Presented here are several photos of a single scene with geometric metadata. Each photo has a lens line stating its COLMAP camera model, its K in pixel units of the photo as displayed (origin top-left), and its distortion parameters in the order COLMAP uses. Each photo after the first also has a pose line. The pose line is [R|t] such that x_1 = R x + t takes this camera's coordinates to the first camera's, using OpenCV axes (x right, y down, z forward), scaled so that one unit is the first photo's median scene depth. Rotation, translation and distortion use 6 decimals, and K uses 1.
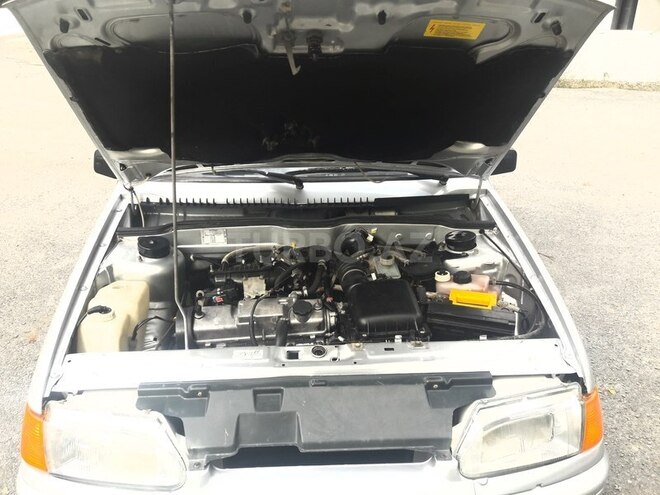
lens RADIAL K [[537.4, 0, 318.7], [0, 537.4, 246.8], [0, 0, 1]] dist [0.309778, -0.647443]
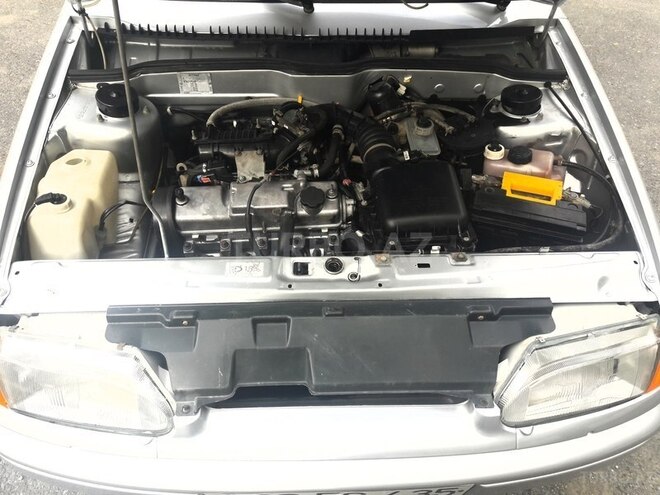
lens RADIAL K [[552.2, 0, 323.3], [0, 552.2, 246.7], [0, 0, 1]] dist [0.126306, -0.205511]
pose [[0.999750, 0.020724, 0.008412, -0.019329], [-0.022354, 0.937998, 0.345918, -0.092686], [-0.000722, -0.346020, 0.938227, 0.220418]]
